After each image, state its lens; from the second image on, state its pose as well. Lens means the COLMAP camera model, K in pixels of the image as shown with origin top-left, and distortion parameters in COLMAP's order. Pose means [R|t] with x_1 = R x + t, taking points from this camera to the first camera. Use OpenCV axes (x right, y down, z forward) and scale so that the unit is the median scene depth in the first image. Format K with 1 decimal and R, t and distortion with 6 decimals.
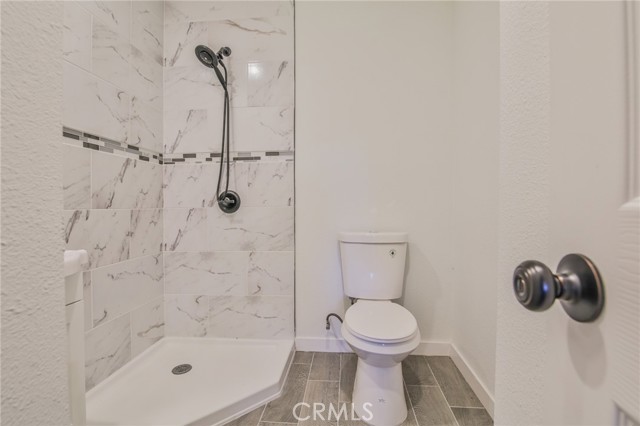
lens RADIAL K [[293.1, 0, 320.2], [0, 293.1, 207.9], [0, 0, 1]] dist [-0.008425, -0.004746]
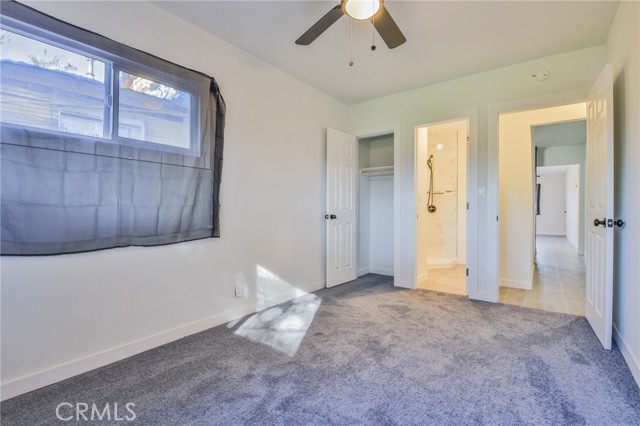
lens RADIAL K [[293.1, 0, 320.8], [0, 293.1, 211.9], [0, 0, 1]] dist [-0.008425, -0.004746]
pose [[0.856258, 0.007525, -0.516494, 0.241012], [-0.002088, 0.999936, 0.011106, -0.019281], [0.516544, -0.008431, 0.856219, -2.062503]]
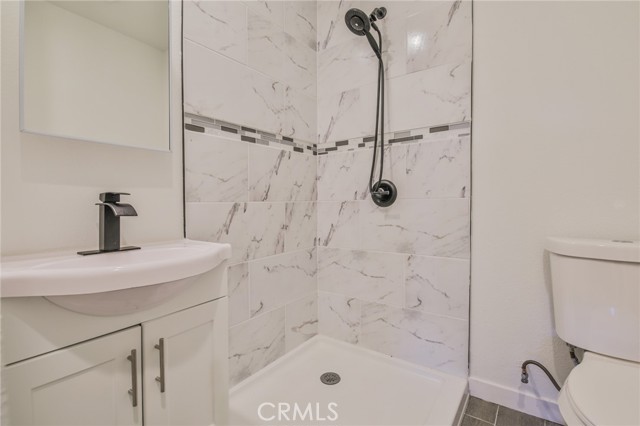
lens RADIAL K [[293.1, 0, 321.1], [0, 293.1, 209.5], [0, 0, 1]] dist [-0.008425, -0.004746]
pose [[0.858788, 0.013093, -0.512164, -0.035574], [0.000187, 0.999665, 0.025869, 0.004048], [0.512332, -0.022312, 0.858498, 0.191666]]
